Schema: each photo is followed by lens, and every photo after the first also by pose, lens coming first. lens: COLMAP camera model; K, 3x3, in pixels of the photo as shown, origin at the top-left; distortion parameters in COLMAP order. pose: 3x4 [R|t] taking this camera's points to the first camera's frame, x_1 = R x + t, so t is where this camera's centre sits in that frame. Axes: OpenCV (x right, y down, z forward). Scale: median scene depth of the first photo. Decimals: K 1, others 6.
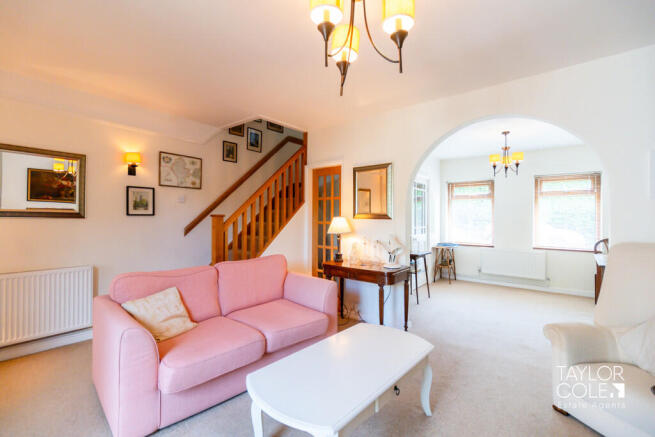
lens RADIAL K [[290.9, 0, 328.4], [0, 290.9, 218.1], [0, 0, 1]] dist [0.024745, -0.000109]
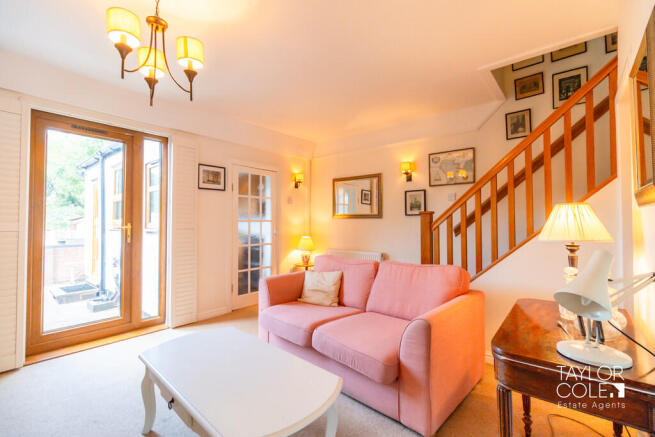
lens RADIAL K [[290.9, 0, 329.4], [0, 290.9, 219.5], [0, 0, 1]] dist [0.024745, -0.000109]
pose [[0.005961, -0.019719, -0.999788, 0.471012], [0.000927, 0.999805, -0.019713, 0.027697], [0.999982, -0.000809, 0.005979, 0.644241]]
